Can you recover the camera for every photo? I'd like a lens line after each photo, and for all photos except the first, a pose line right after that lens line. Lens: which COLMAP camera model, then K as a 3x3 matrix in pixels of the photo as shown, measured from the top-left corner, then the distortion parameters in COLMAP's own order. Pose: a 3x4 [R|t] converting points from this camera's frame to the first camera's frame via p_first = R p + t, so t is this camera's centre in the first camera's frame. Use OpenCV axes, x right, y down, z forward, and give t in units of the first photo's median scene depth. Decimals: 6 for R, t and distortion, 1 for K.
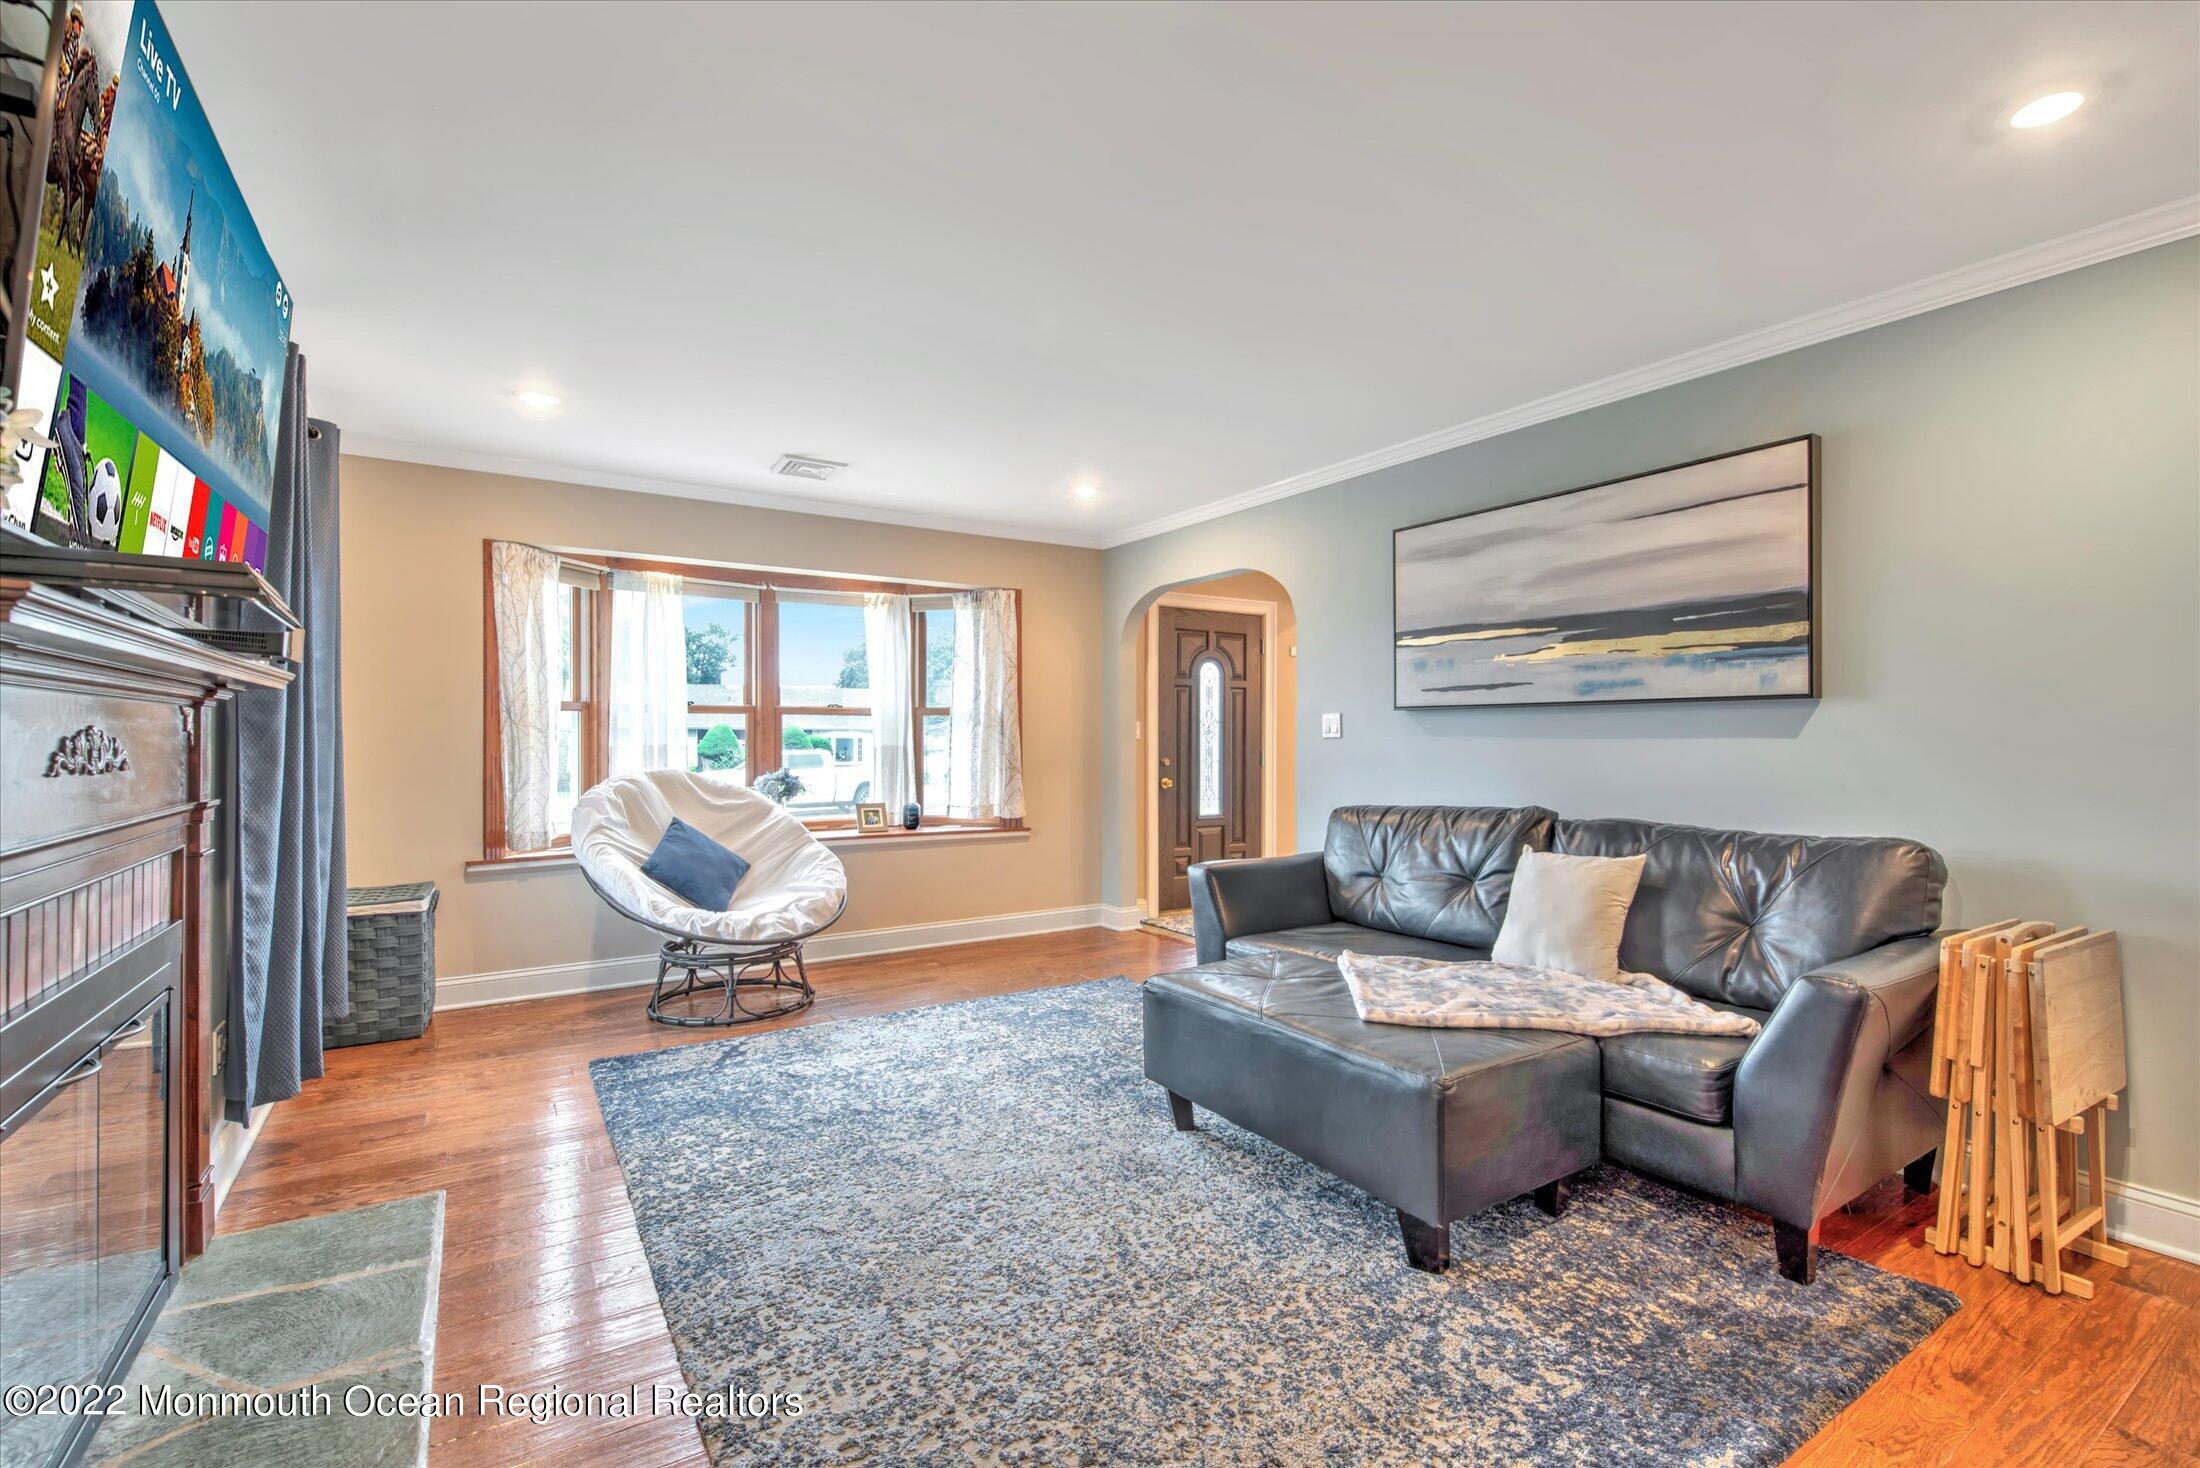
lens RADIAL K [[968.2, 0, 1123.9], [0, 968.2, 735.4], [0, 0, 1]] dist [0.009995, -0.007949]
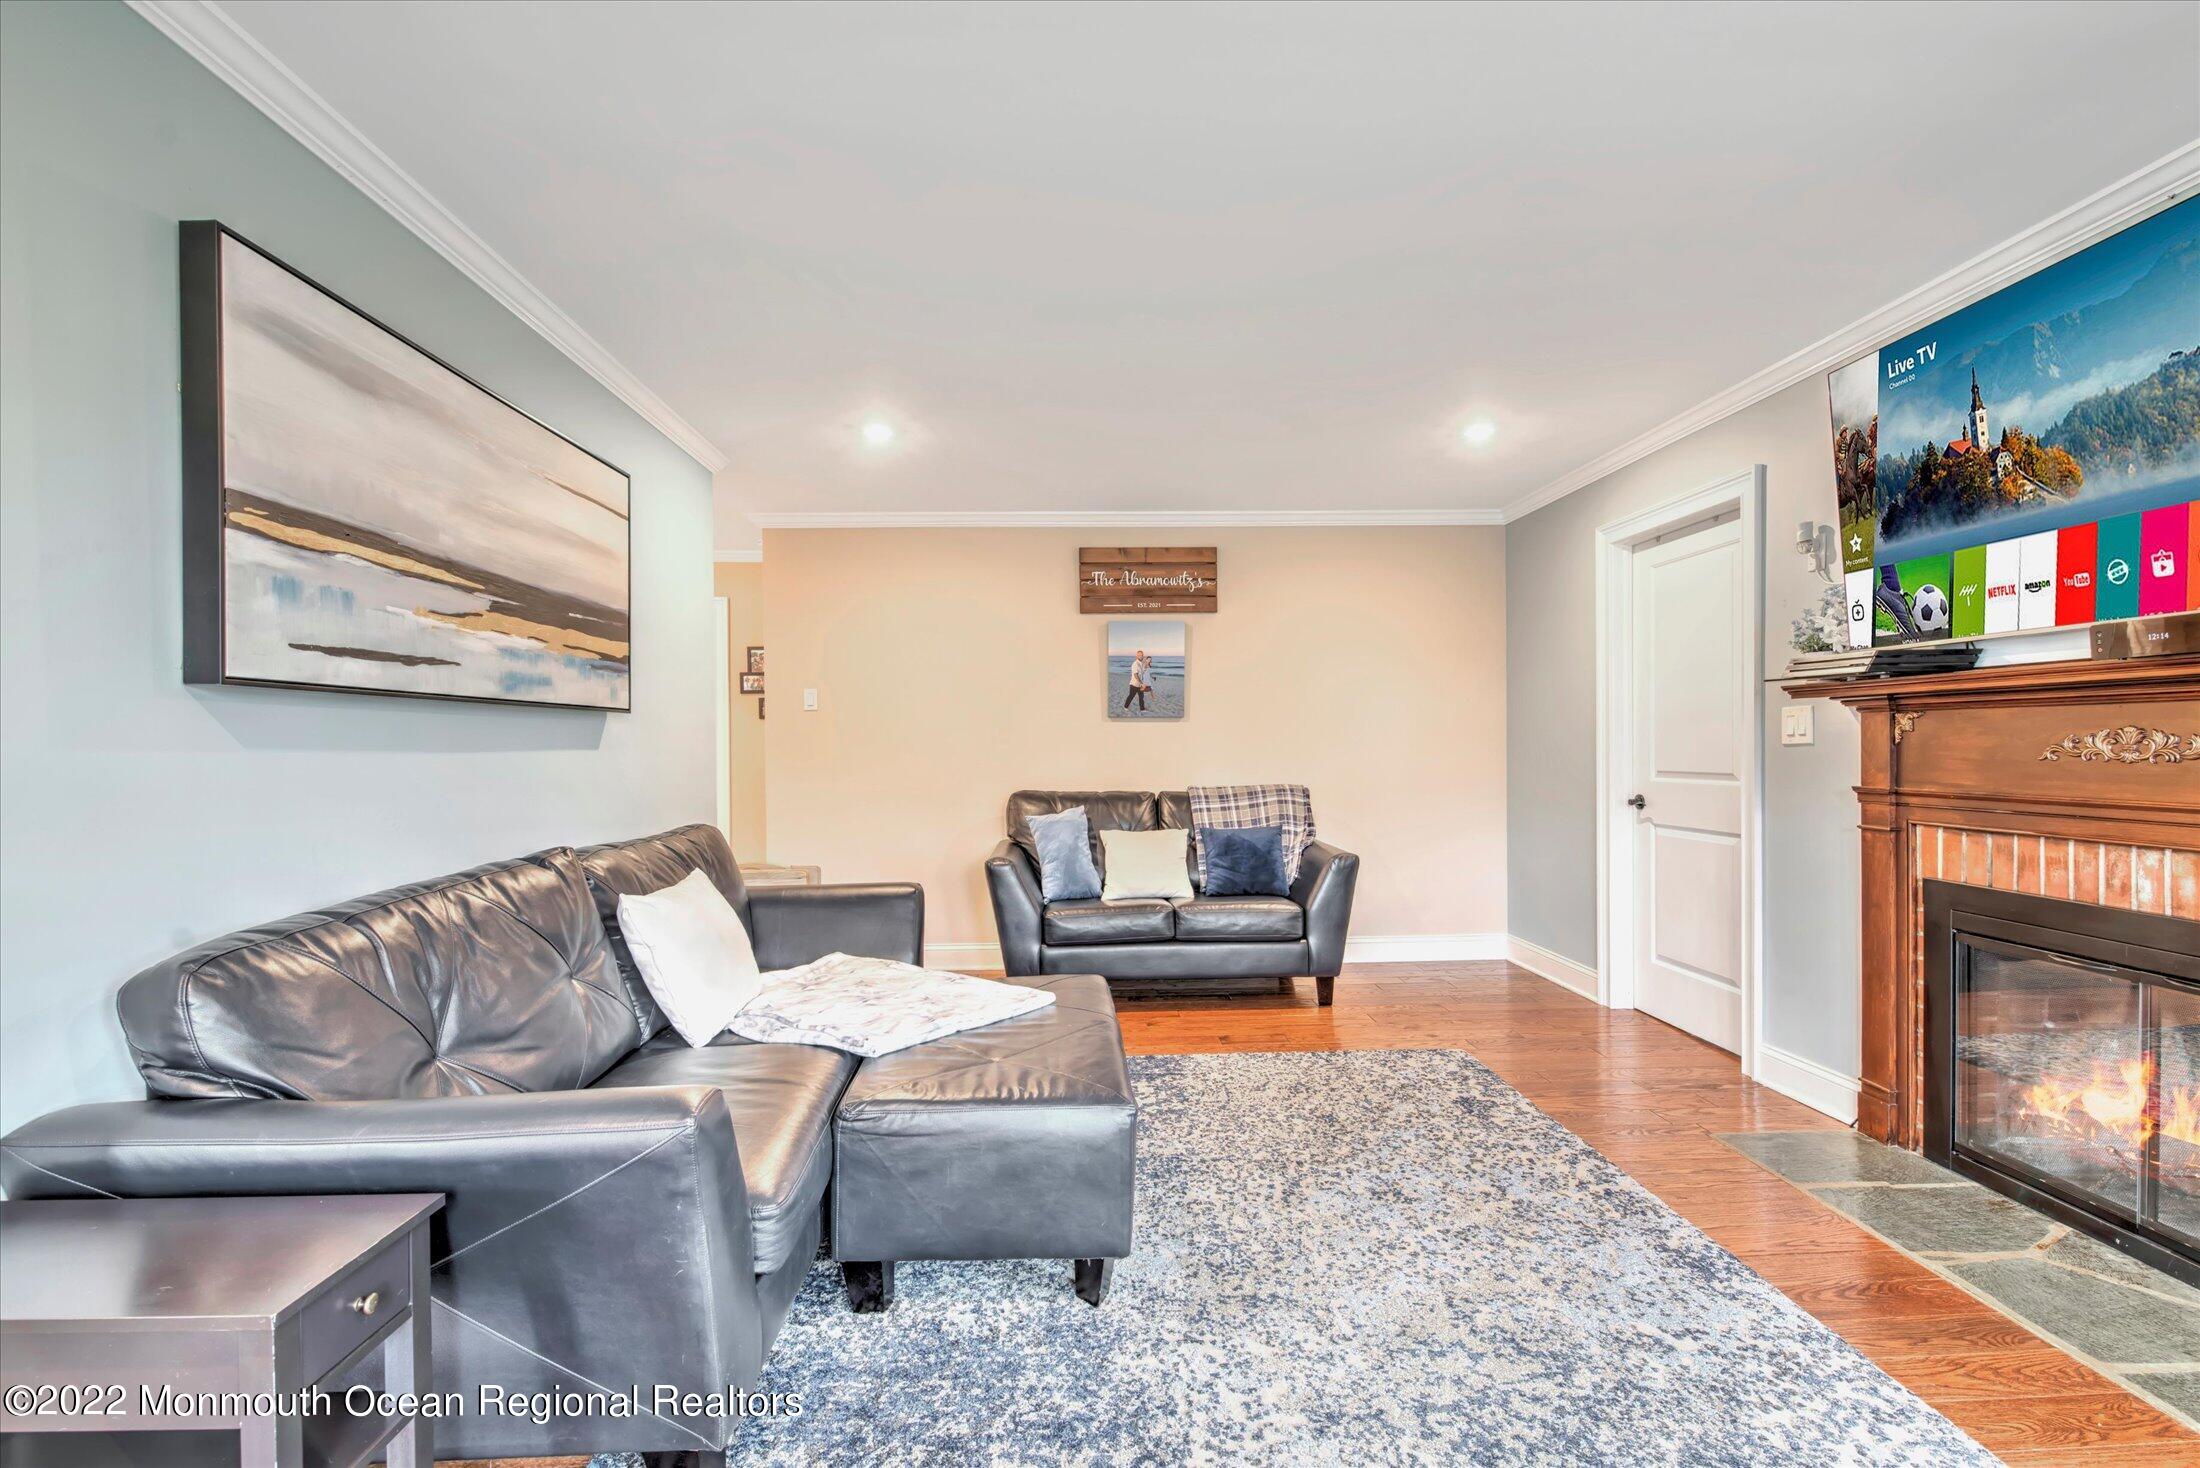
lens RADIAL K [[968.2, 0, 1097.9], [0, 968.2, 747.9], [0, 0, 1]] dist [0.009995, -0.007949]
pose [[-0.849315, 0.005788, 0.527855, -0.234472], [0.009498, 0.999946, 0.004317, 0.001368], [-0.527801, 0.008681, -0.849324, 1.186097]]
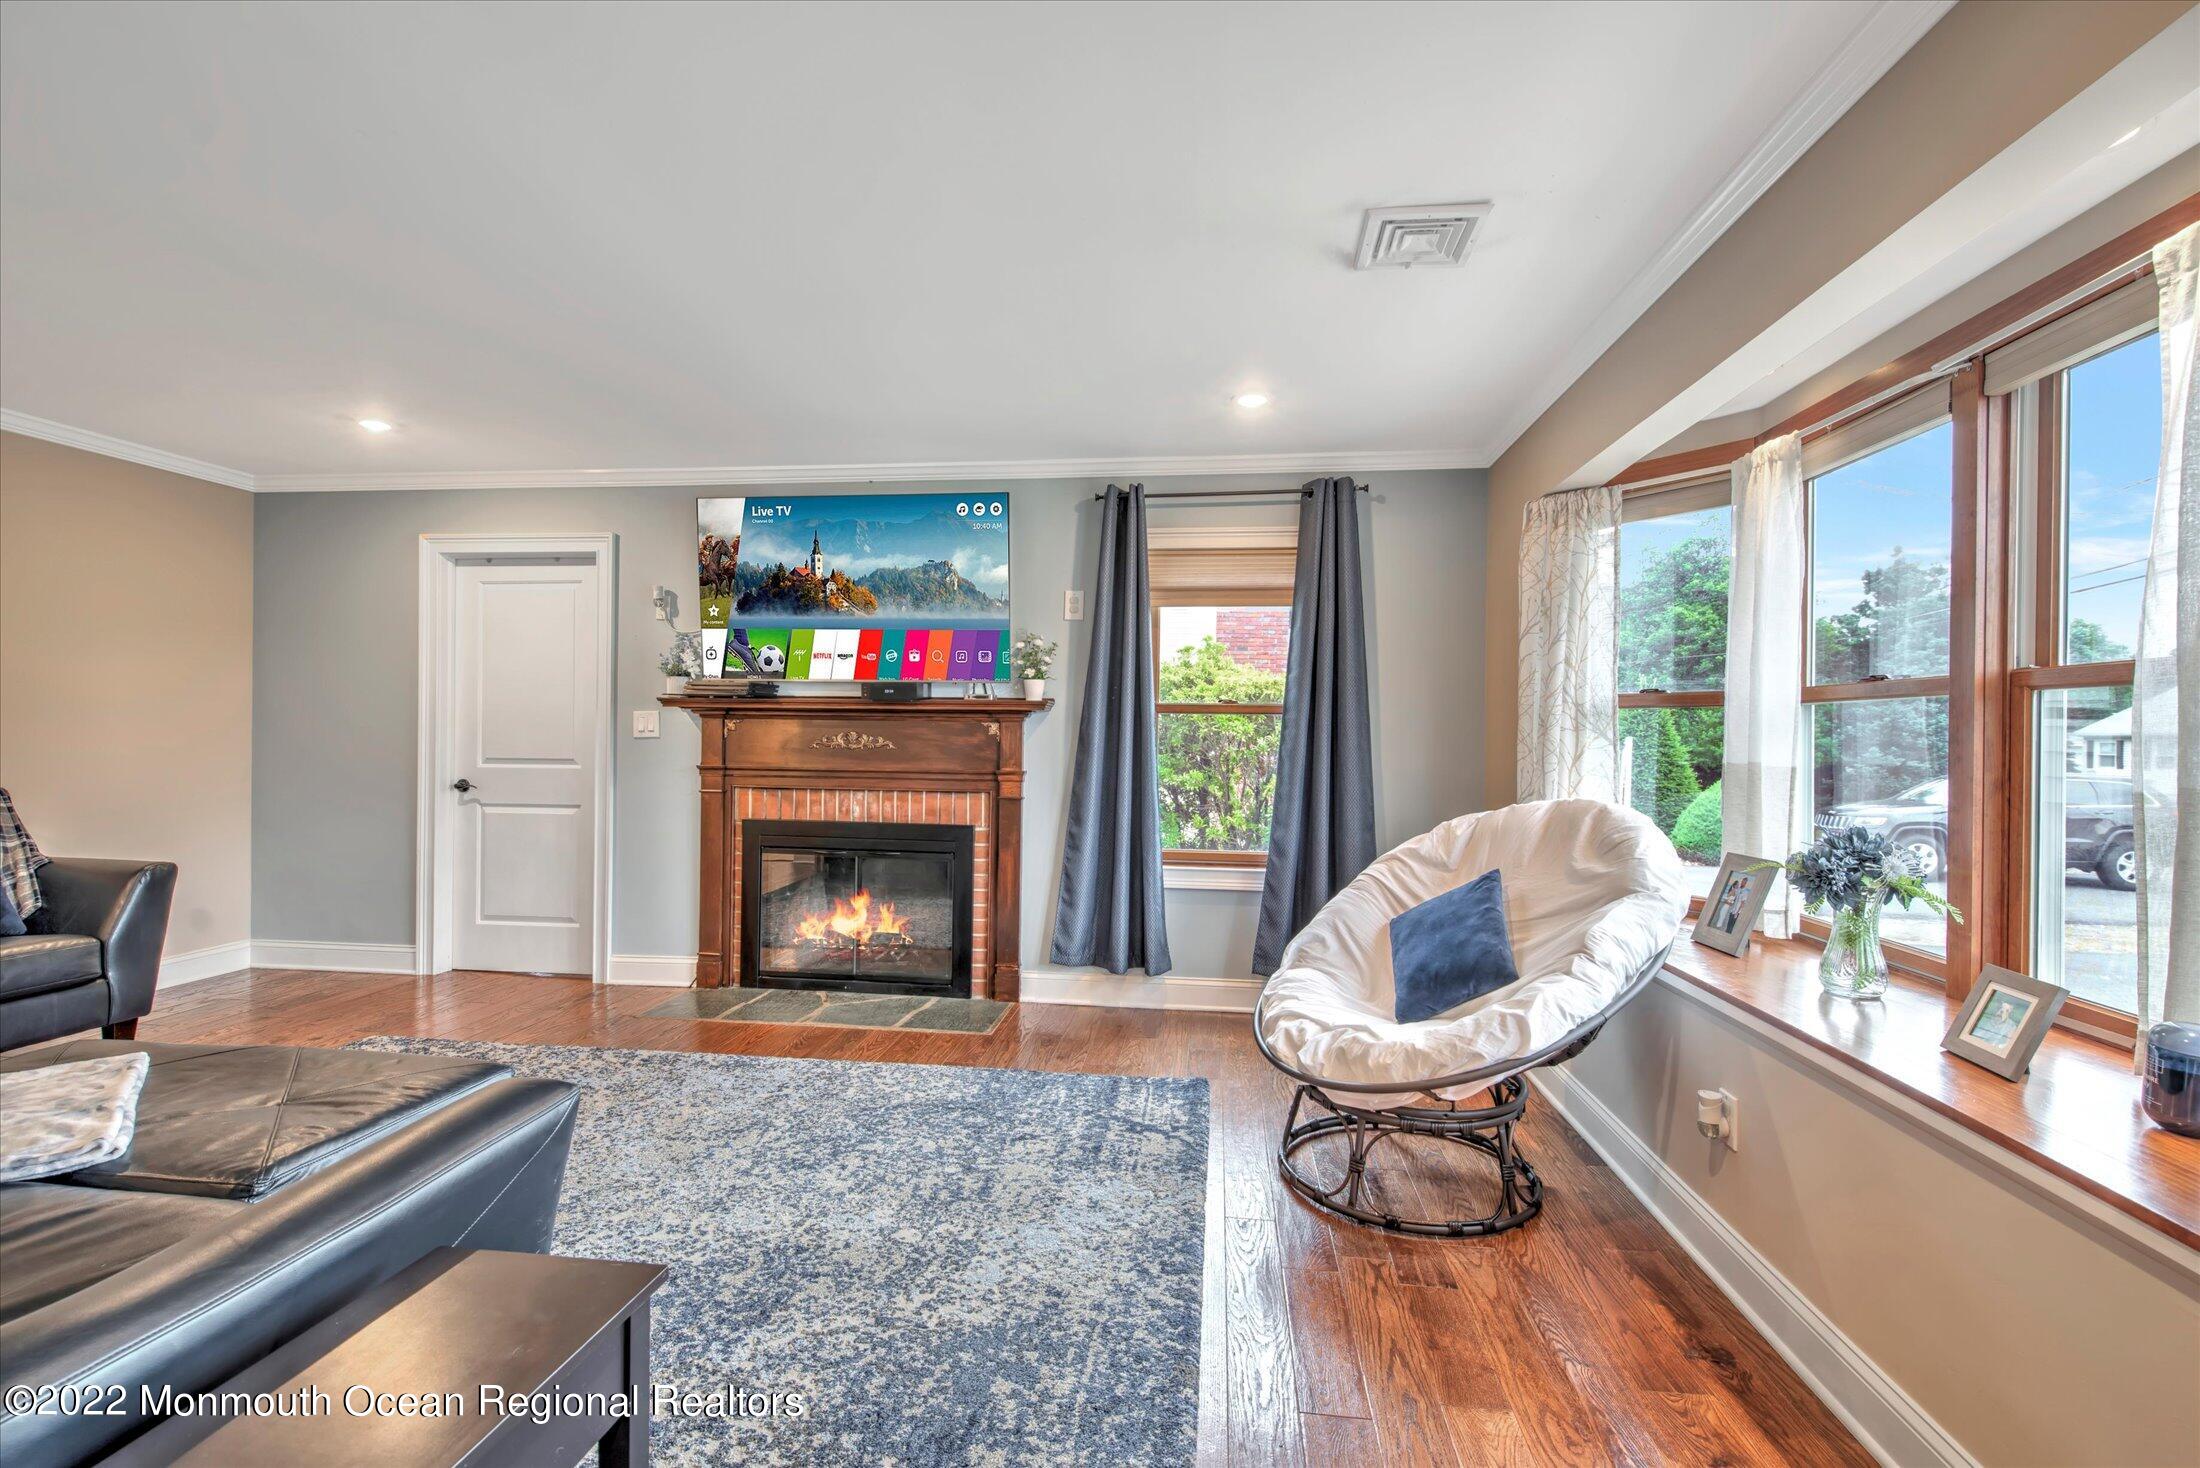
lens RADIAL K [[968.2, 0, 1096.3], [0, 968.2, 724.3], [0, 0, 1]] dist [0.009995, -0.007949]
pose [[-0.661161, -0.017348, -0.750043, 0.213342], [-0.012916, 0.999848, -0.011740, -0.000657], [0.750132, 0.001926, -0.661285, 1.357793]]
